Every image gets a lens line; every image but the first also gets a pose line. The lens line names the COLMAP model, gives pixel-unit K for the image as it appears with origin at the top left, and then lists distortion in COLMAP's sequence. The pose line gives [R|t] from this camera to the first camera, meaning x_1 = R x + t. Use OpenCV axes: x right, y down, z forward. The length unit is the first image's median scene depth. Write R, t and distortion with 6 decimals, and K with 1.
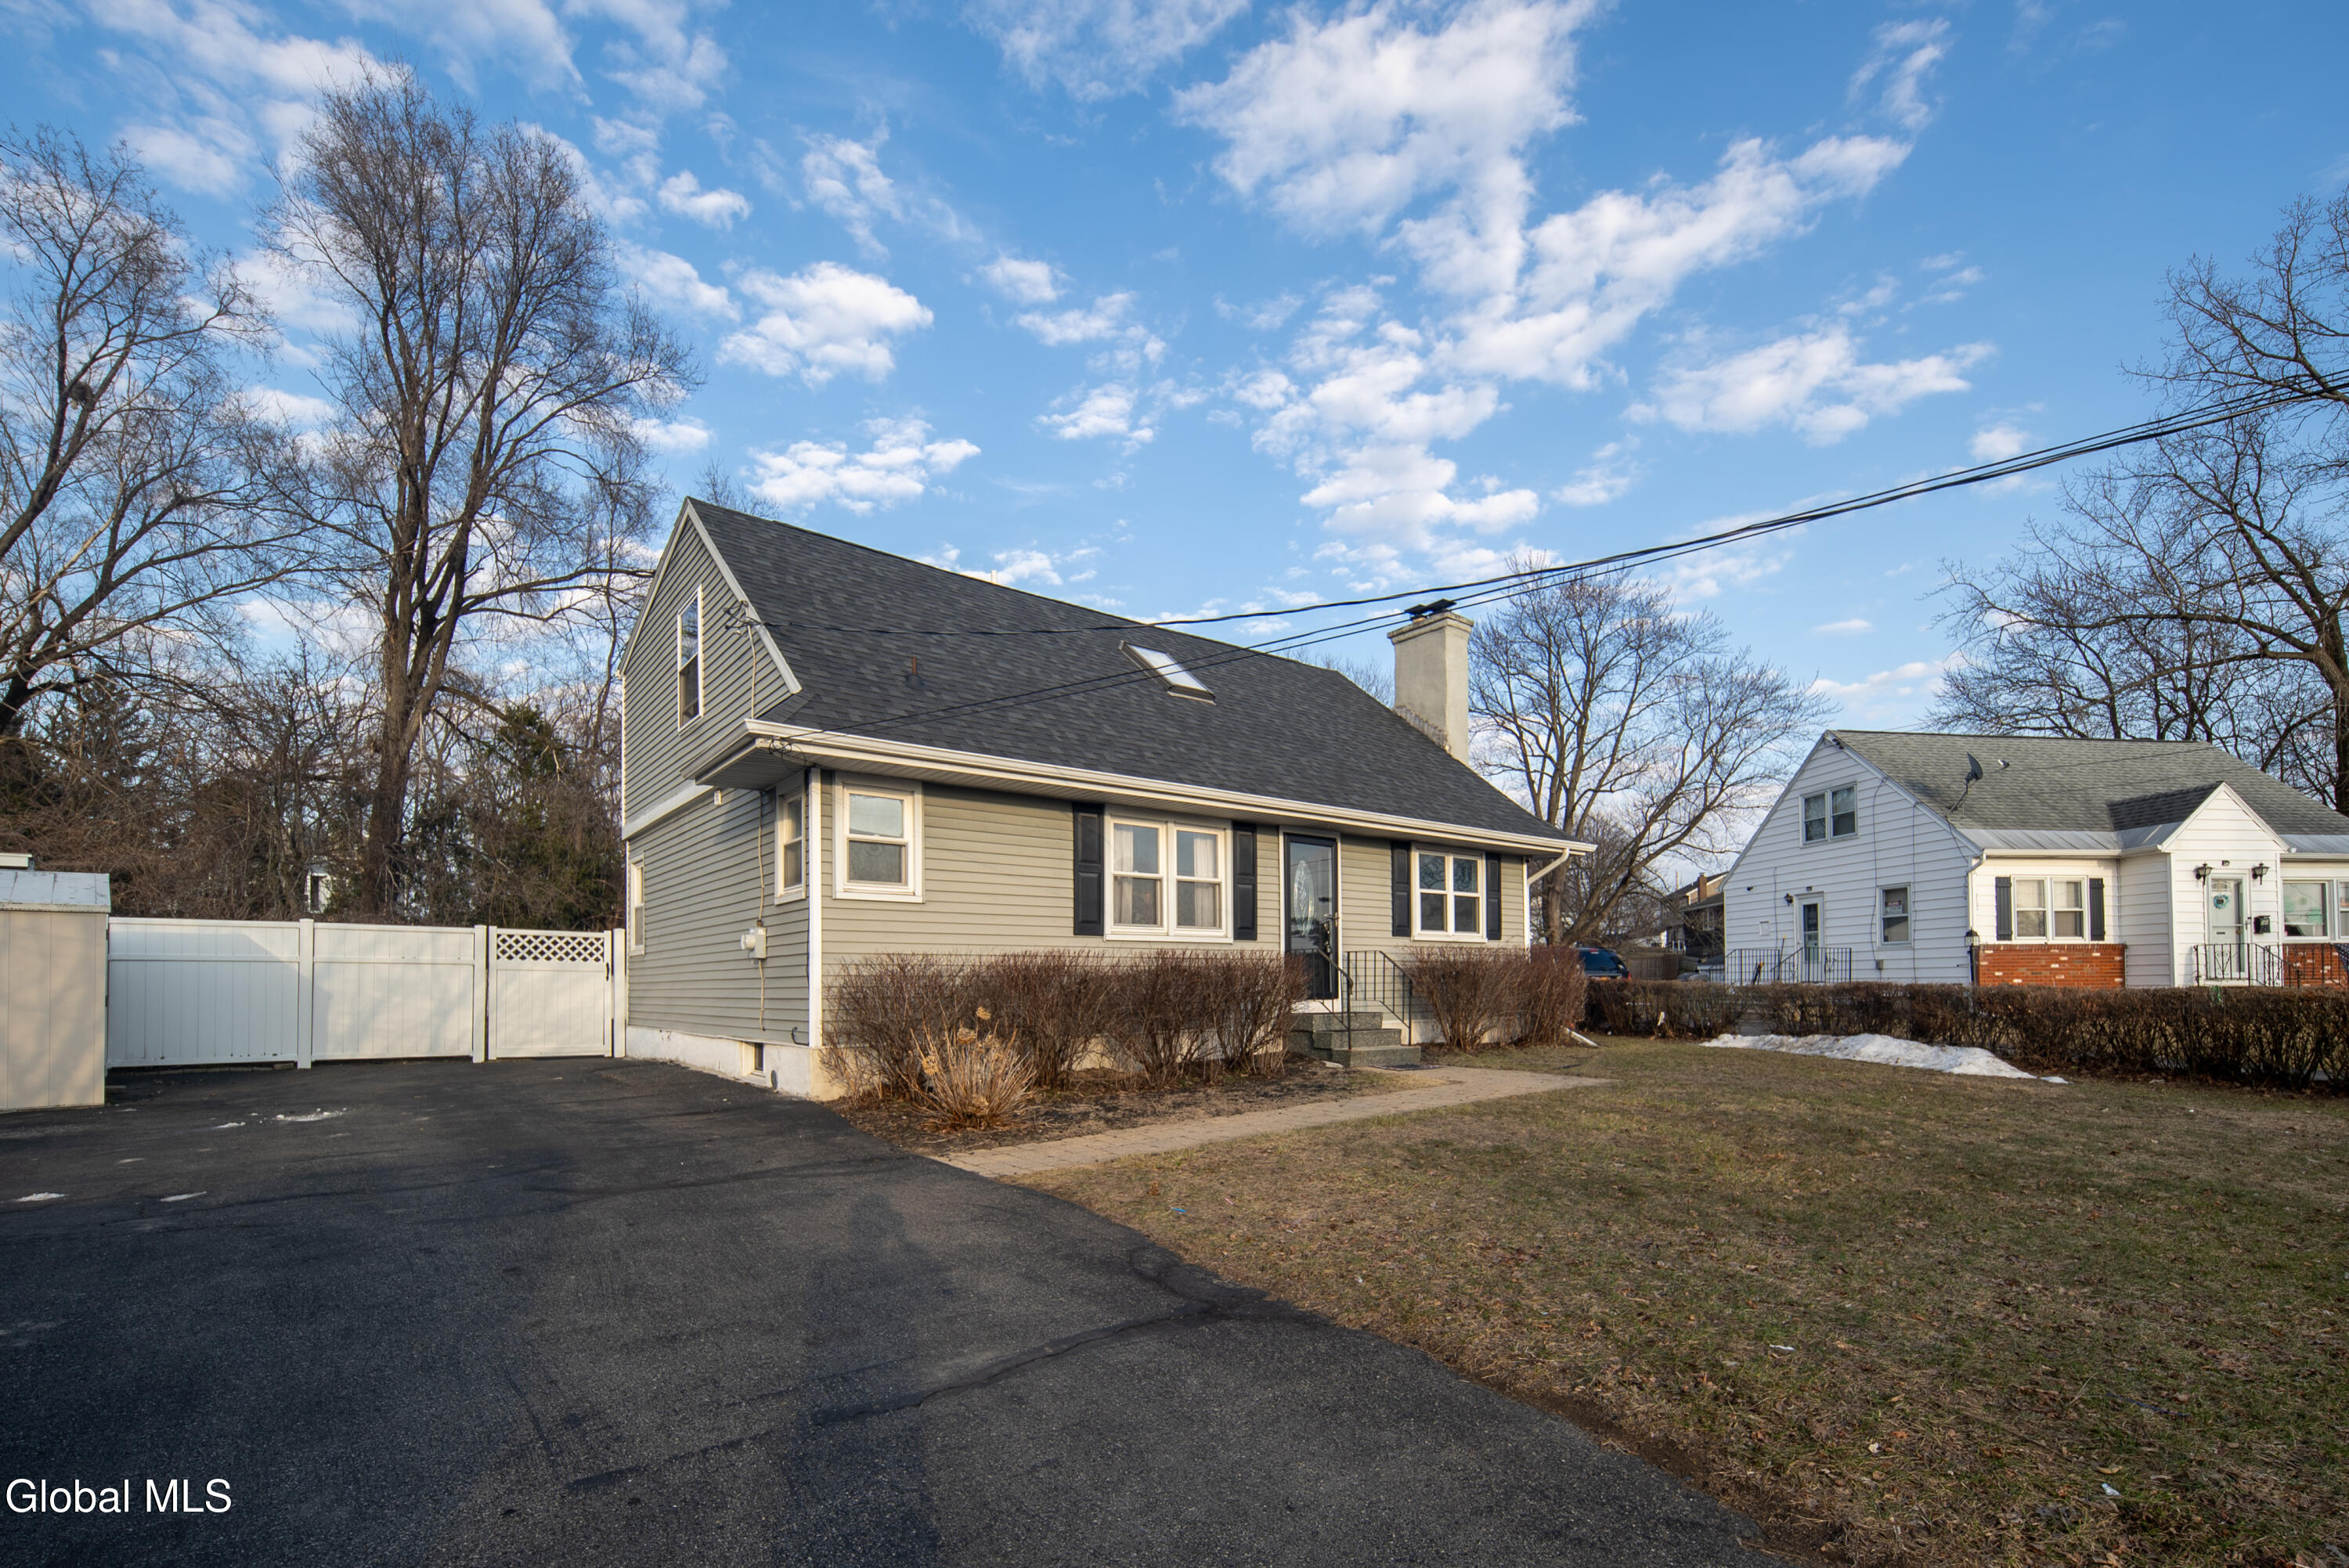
lens RADIAL K [[1033.3, 0, 1176.5], [0, 1033.3, 973.9], [0, 0, 1]] dist [0.001537, -0.000164]
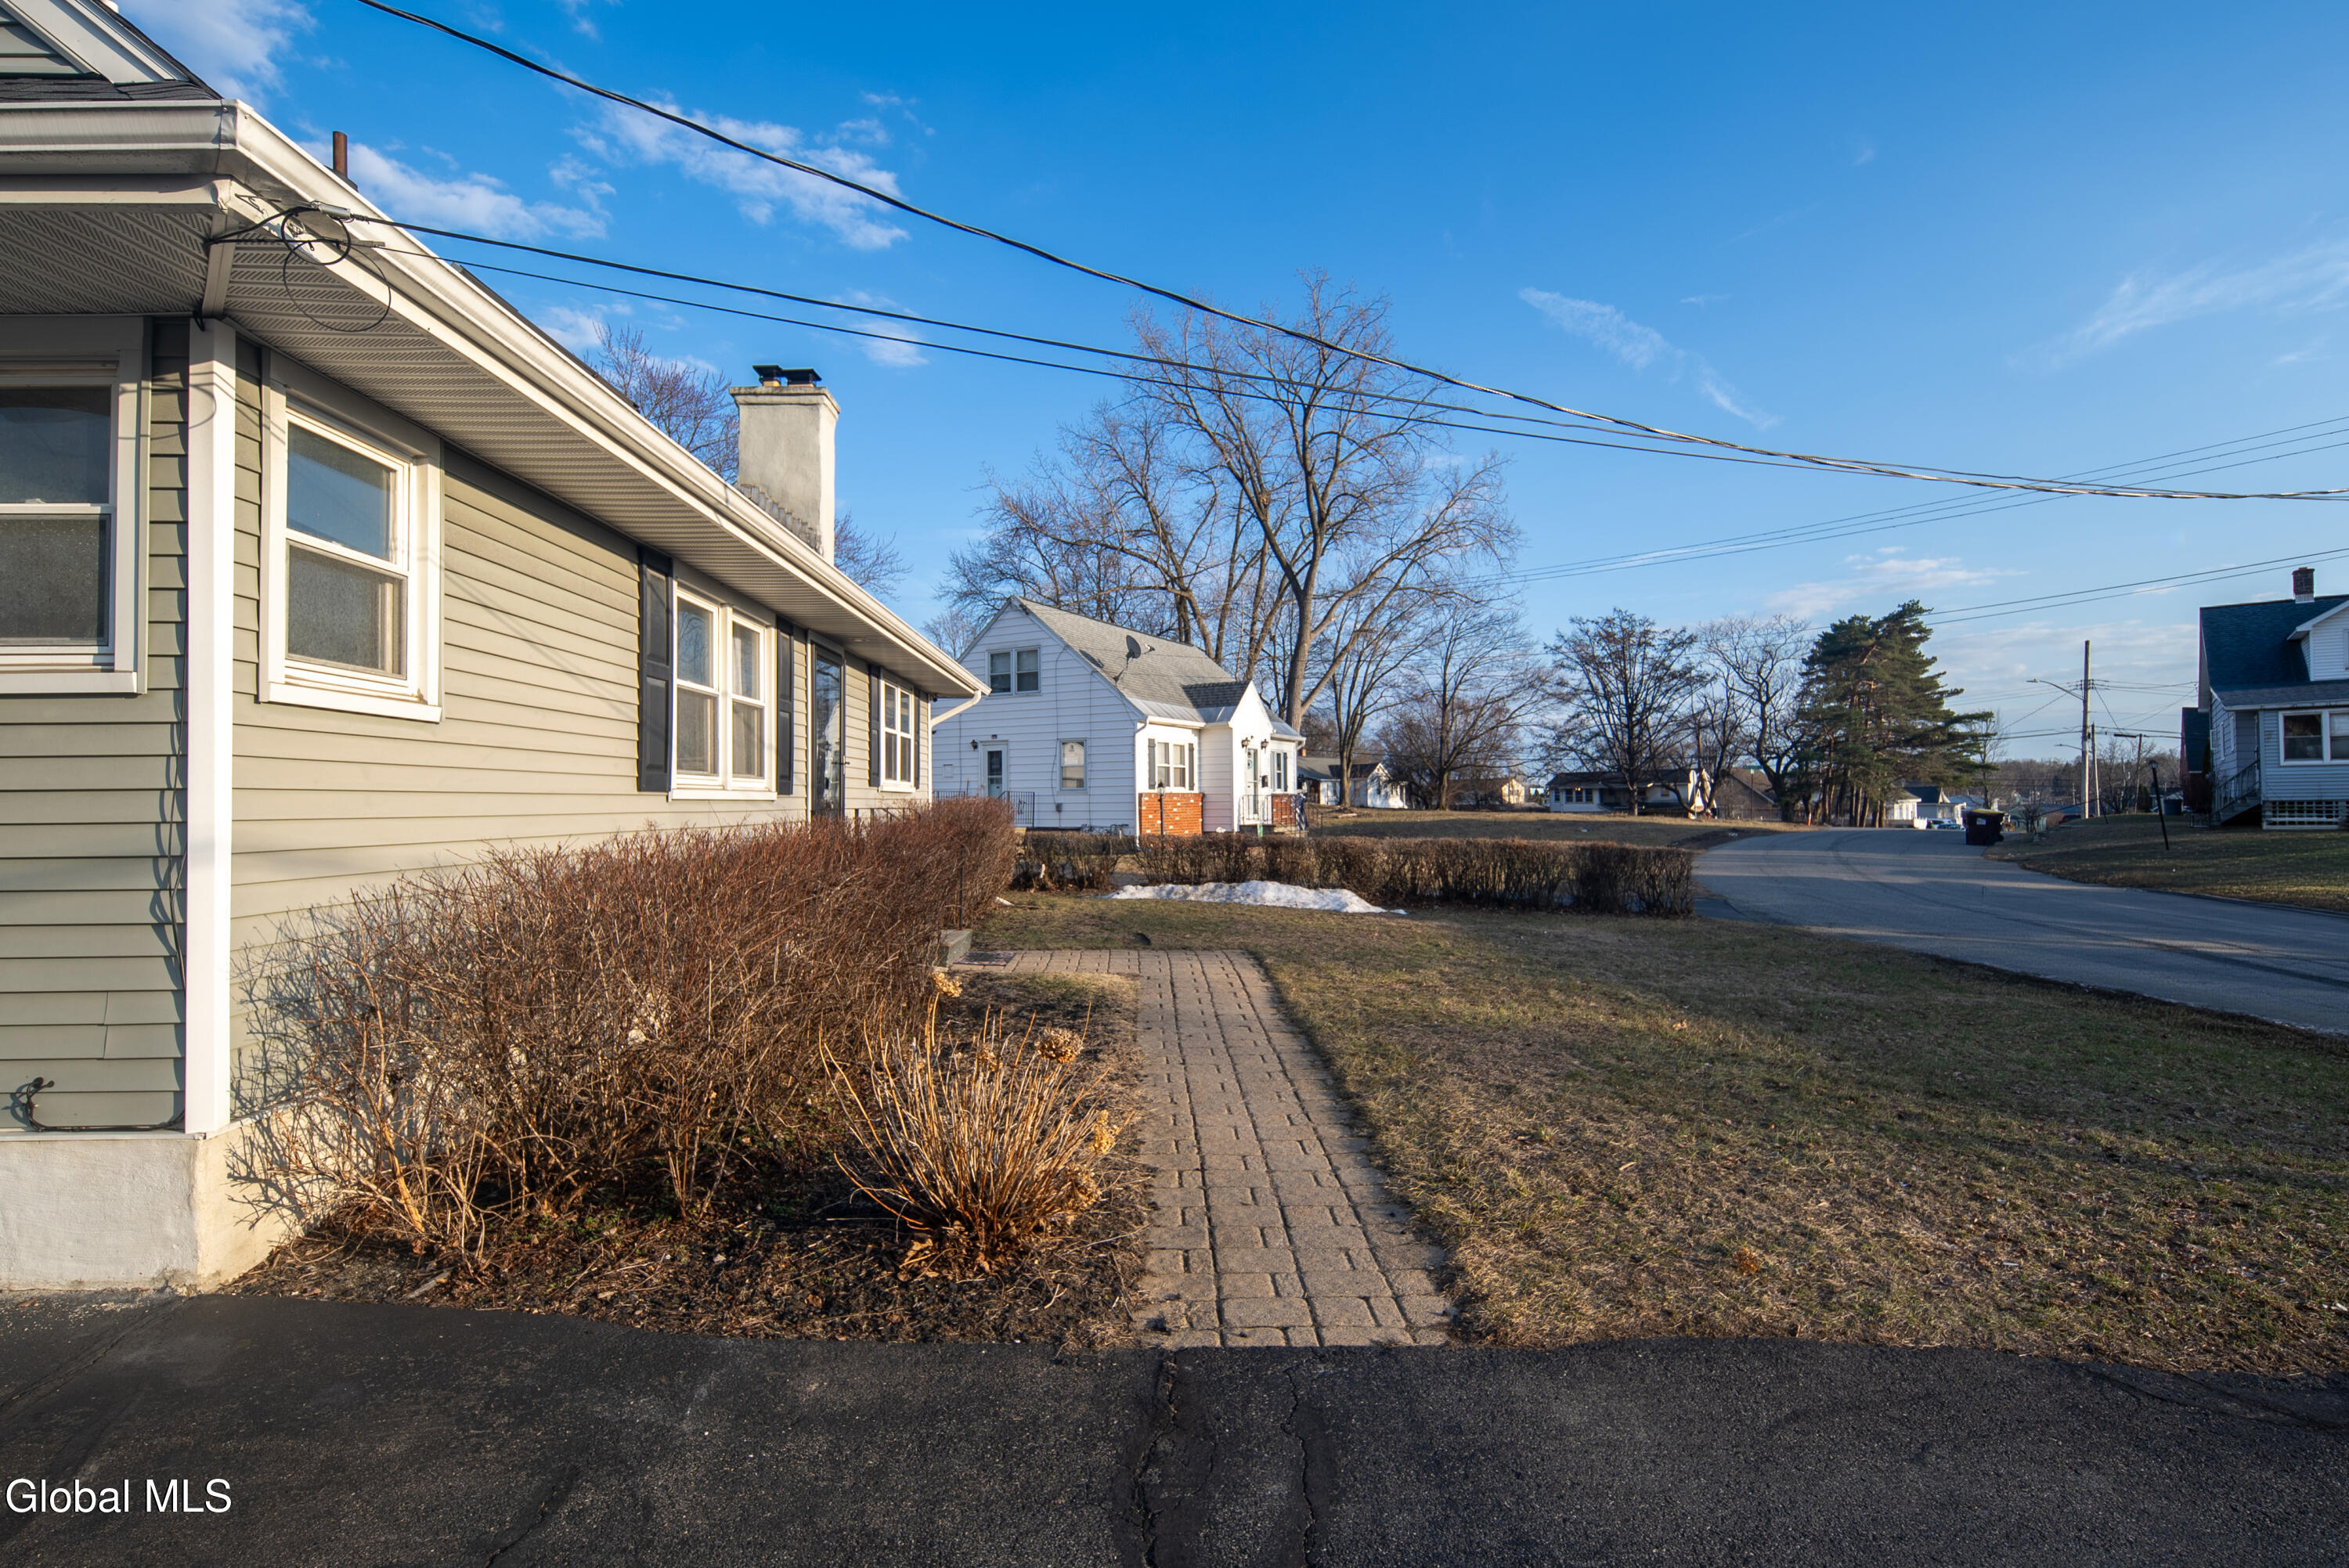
lens RADIAL K [[1037.1, 0, 1174.5], [0, 1037.1, 784.0], [0, 0, 1]] dist [0.000333, -0.000153]
pose [[0.593053, 0.017803, 0.804967, -0.195862], [-0.006601, 0.999829, -0.017249, -0.017938], [-0.805137, 0.004916, 0.593069, 0.240276]]
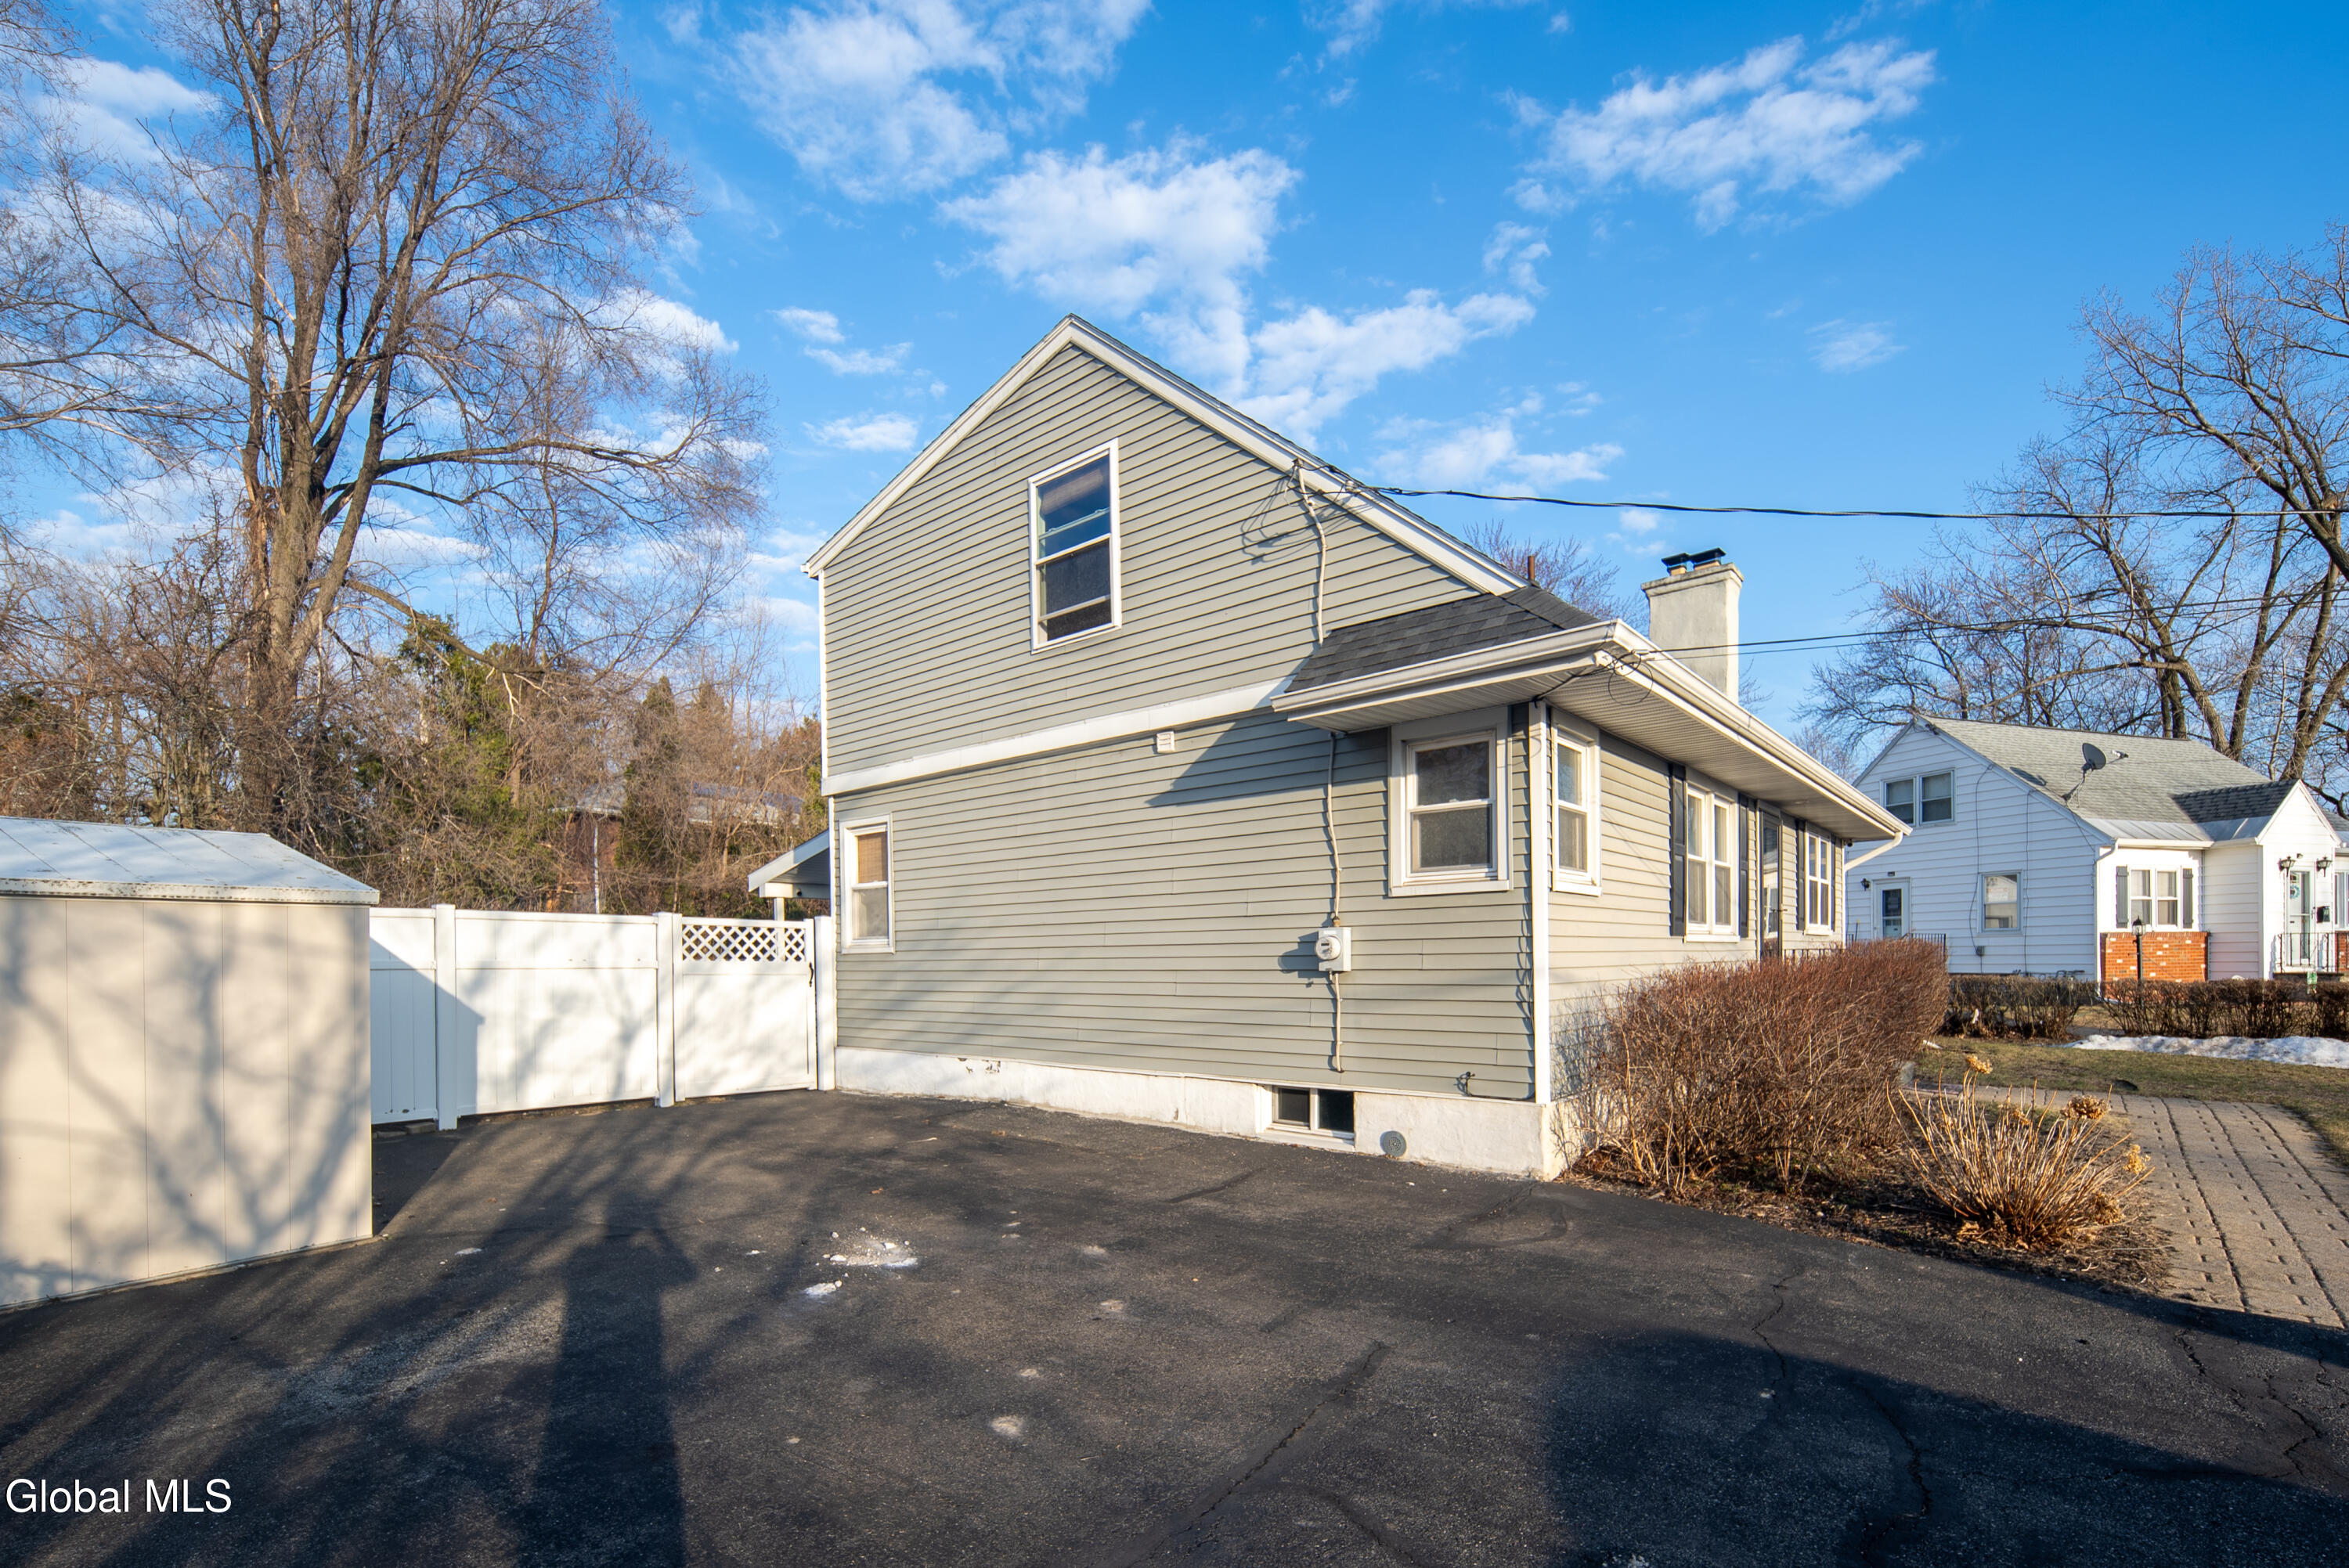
lens RADIAL K [[1060.5, 0, 1178.2], [0, 1060.5, 972.9], [0, 0, 1]] dist [0.000493, -0.001775]
pose [[0.980919, -0.006348, 0.194312, -0.326789], [0.001591, 0.999695, 0.024626, -0.015883], [-0.194409, -0.023847, 0.980631, 0.155005]]
